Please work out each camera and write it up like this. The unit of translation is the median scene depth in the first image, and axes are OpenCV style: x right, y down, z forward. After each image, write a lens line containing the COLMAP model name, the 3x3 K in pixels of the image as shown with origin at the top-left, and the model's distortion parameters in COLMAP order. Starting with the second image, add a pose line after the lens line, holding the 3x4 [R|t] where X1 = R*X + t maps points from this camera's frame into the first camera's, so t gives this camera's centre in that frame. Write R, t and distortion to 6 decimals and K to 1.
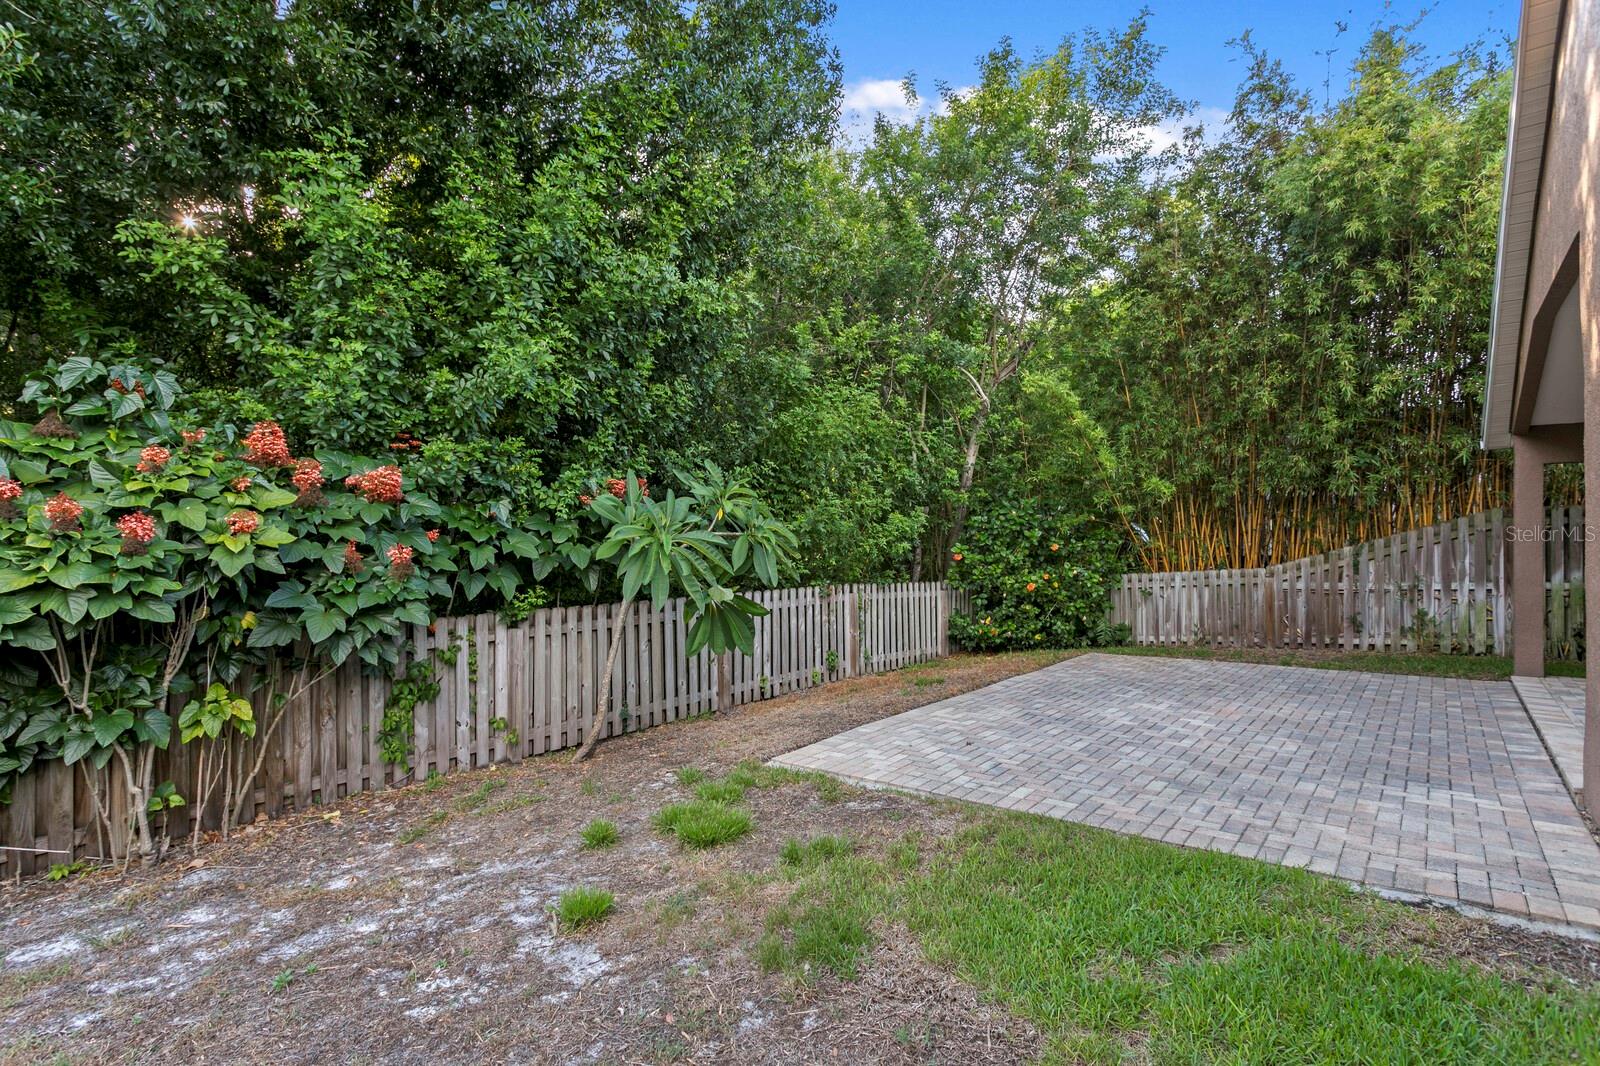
lens RADIAL K [[760.2, 0, 779.6], [0, 760.2, 539.9], [0, 0, 1]] dist [0.002991, 0.002228]
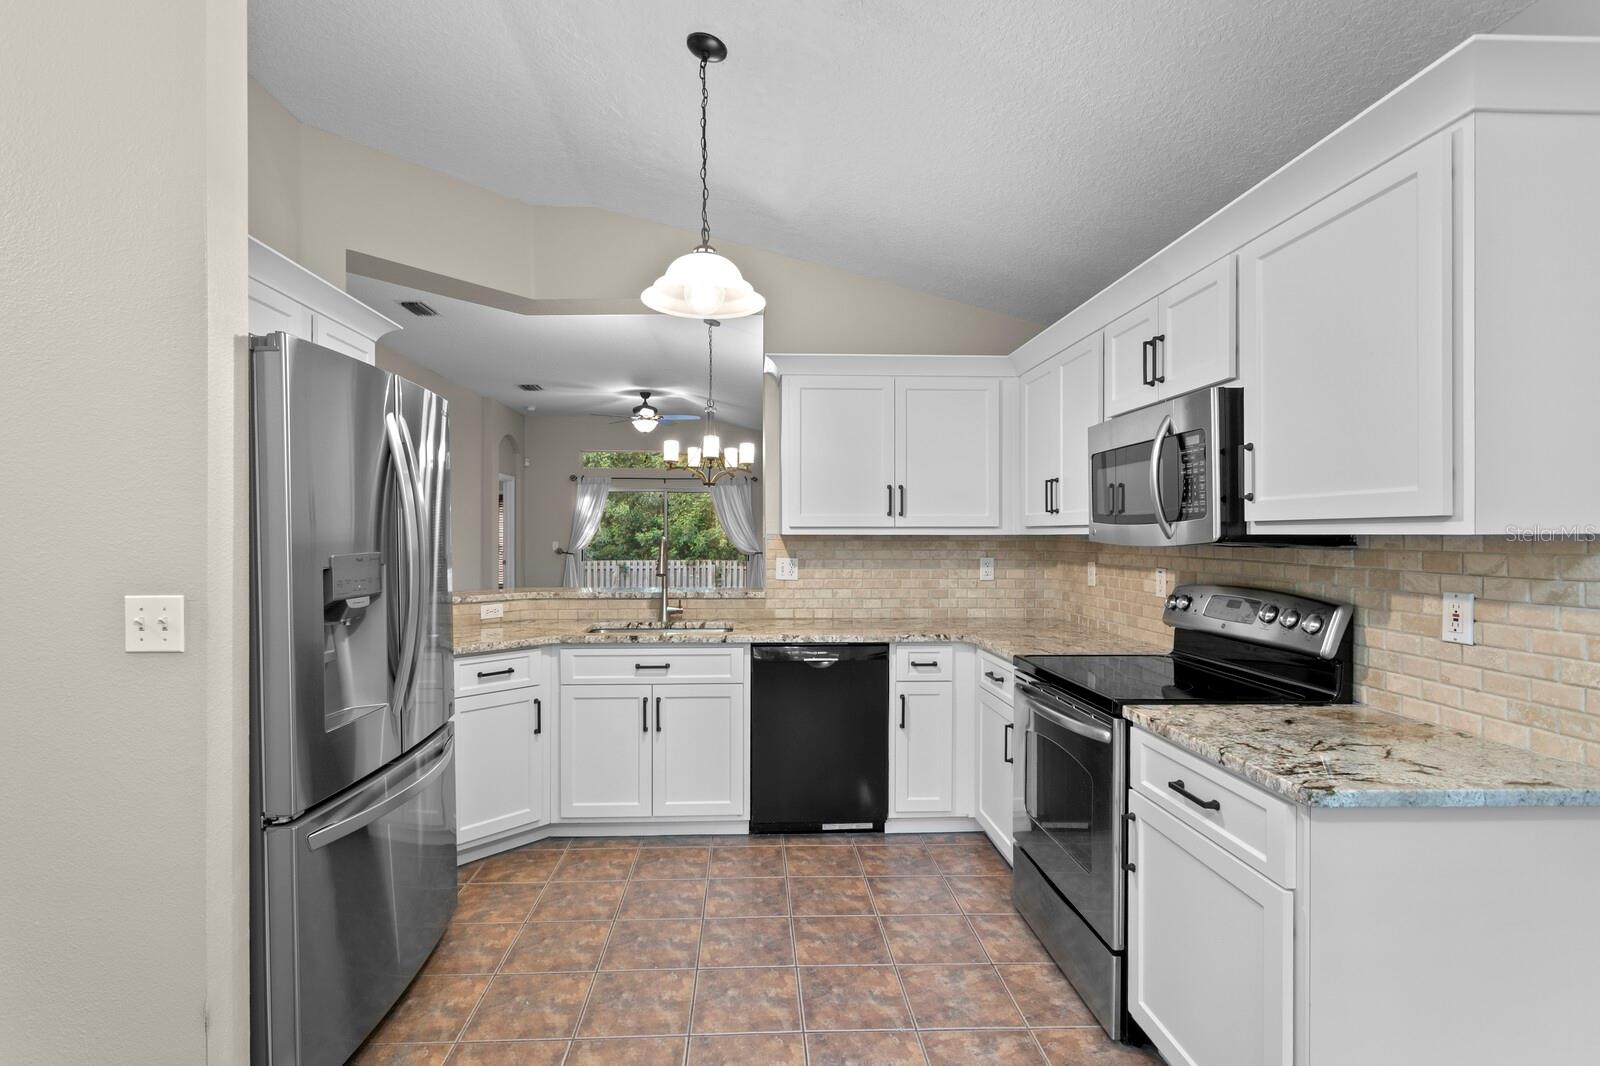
lens RADIAL K [[760.2, 0, 763.8], [0, 760.2, 530.3], [0, 0, 1]] dist [0.002991, 0.002228]
pose [[0.660583, 0.001451, -0.750752, 1.681934], [0.001427, 0.999994, 0.003189, -0.024245], [0.750752, -0.003178, 0.660576, -0.200987]]
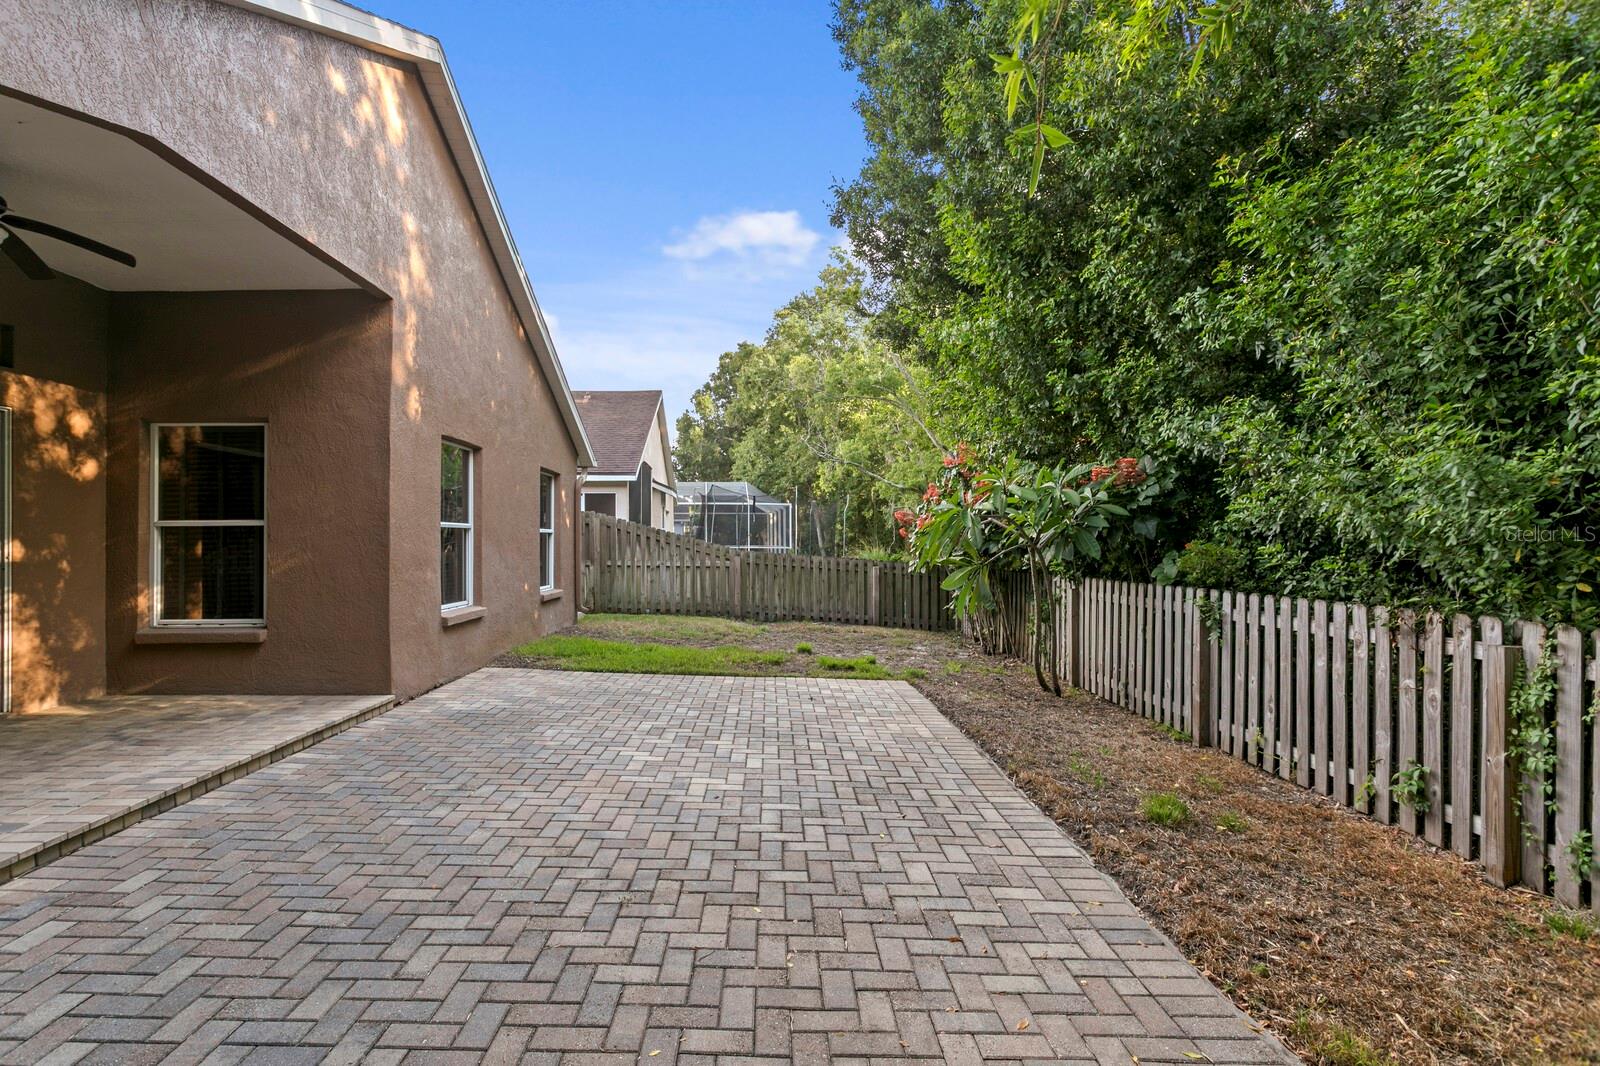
lens RADIAL K [[760.2, 0, 770.8], [0, 760.2, 534.3], [0, 0, 1]] dist [0.002991, 0.002228]
pose [[-0.760067, -0.005160, -0.649824, 0.604361], [0.003831, 0.999916, -0.012421, 0.021576], [0.649833, -0.011931, -0.759983, 1.065828]]
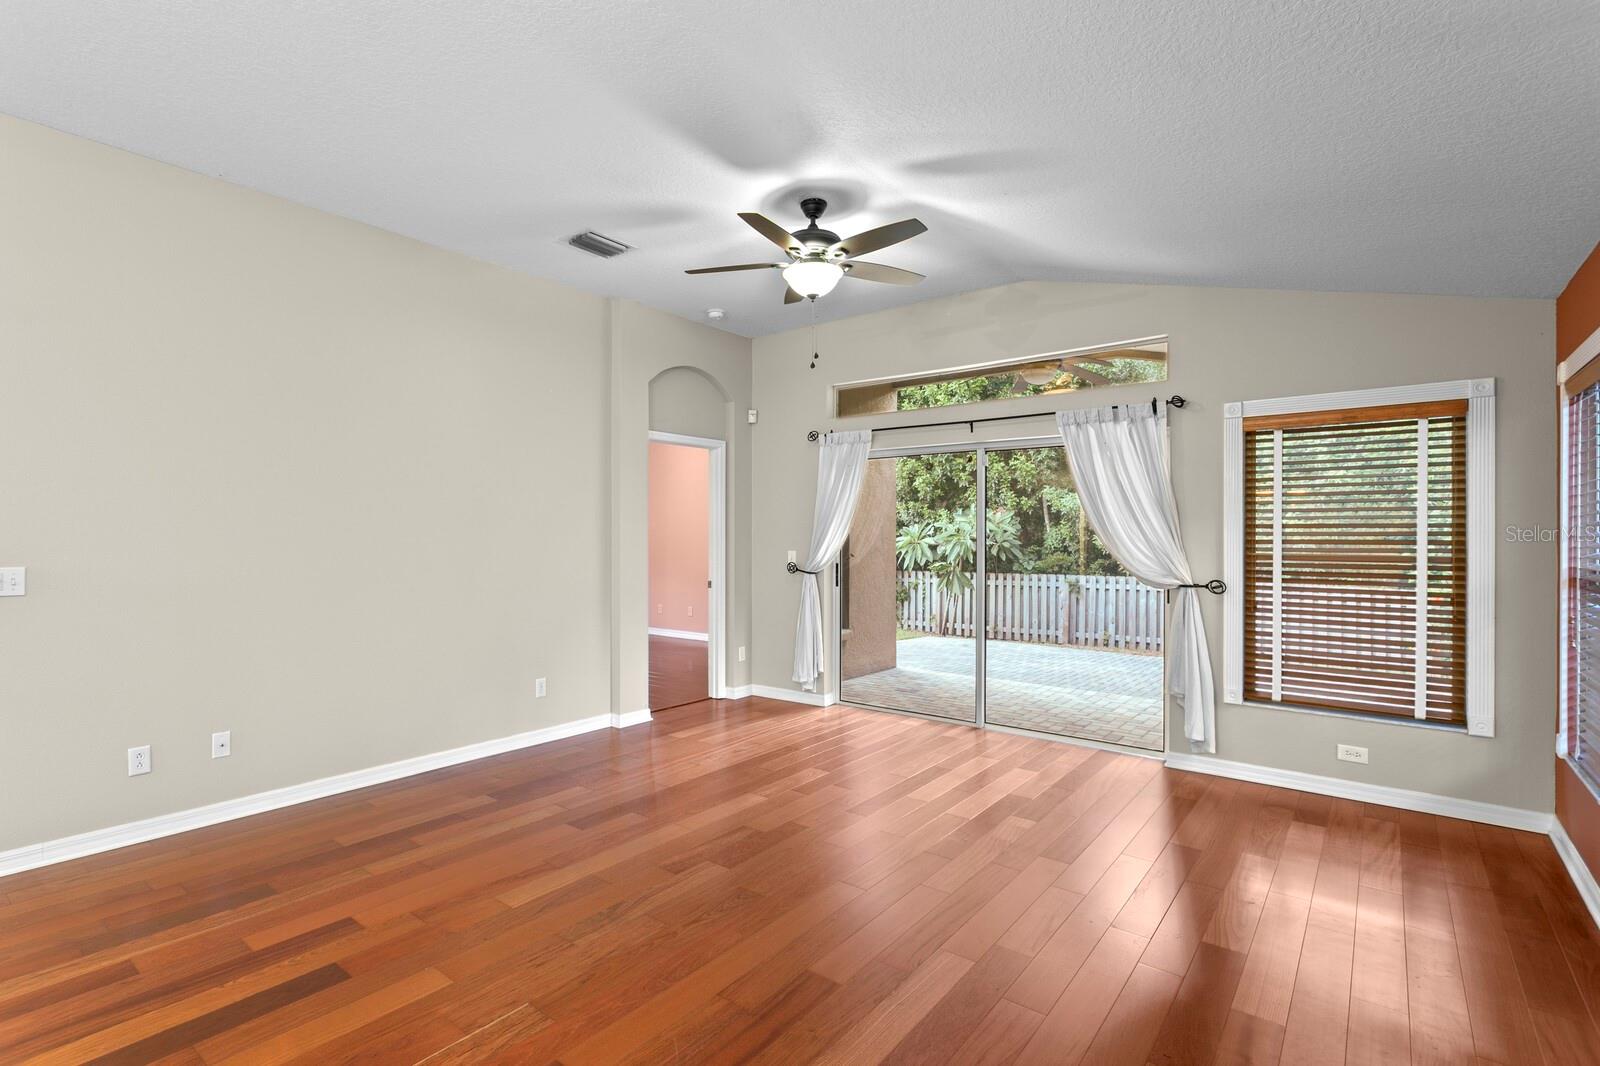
lens RADIAL K [[760.2, 0, 773.3], [0, 760.2, 535.3], [0, 0, 1]] dist [0.002991, 0.002228]
pose [[0.023368, 0.003813, -0.999720, 1.286539], [0.006016, 0.999974, 0.003954, -0.019907], [0.999709, -0.006107, 0.023345, 0.268840]]
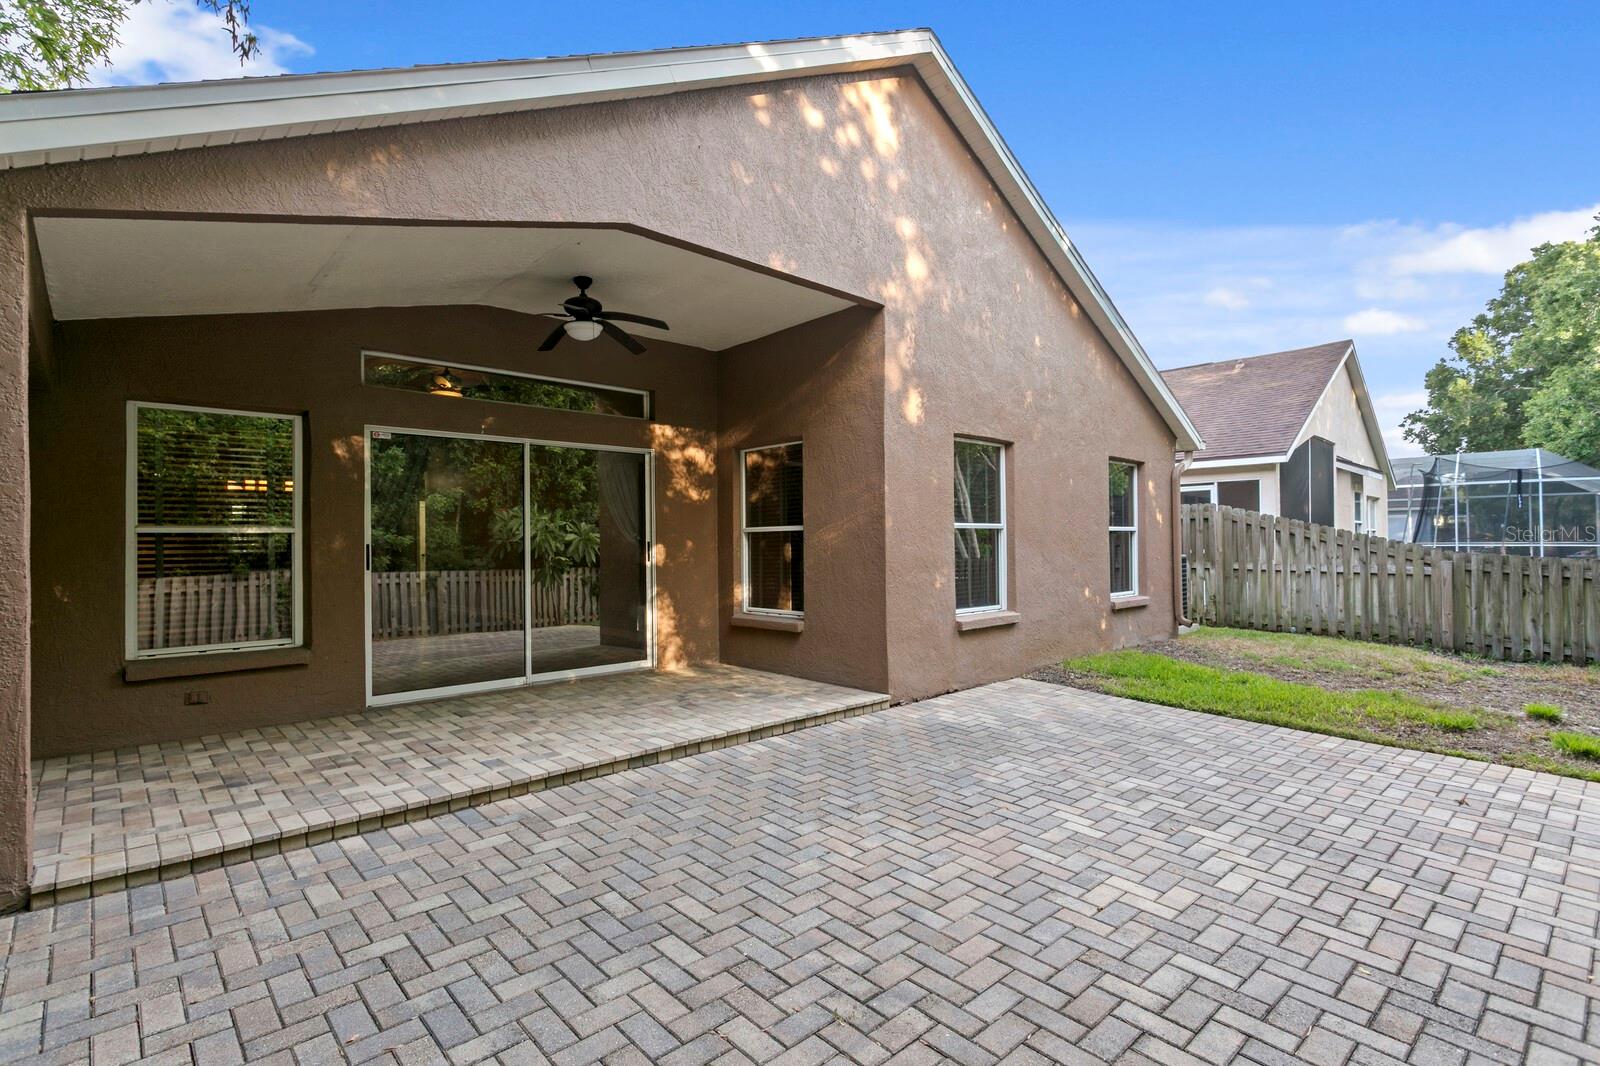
lens RADIAL K [[760.2, 0, 775.1], [0, 760.2, 538.4], [0, 0, 1]] dist [0.002991, 0.002228]
pose [[-0.989938, 0.009078, 0.141210, 0.446402], [0.007991, 0.999934, -0.008269, 0.018100], [-0.141276, -0.007057, -0.989945, 1.034611]]
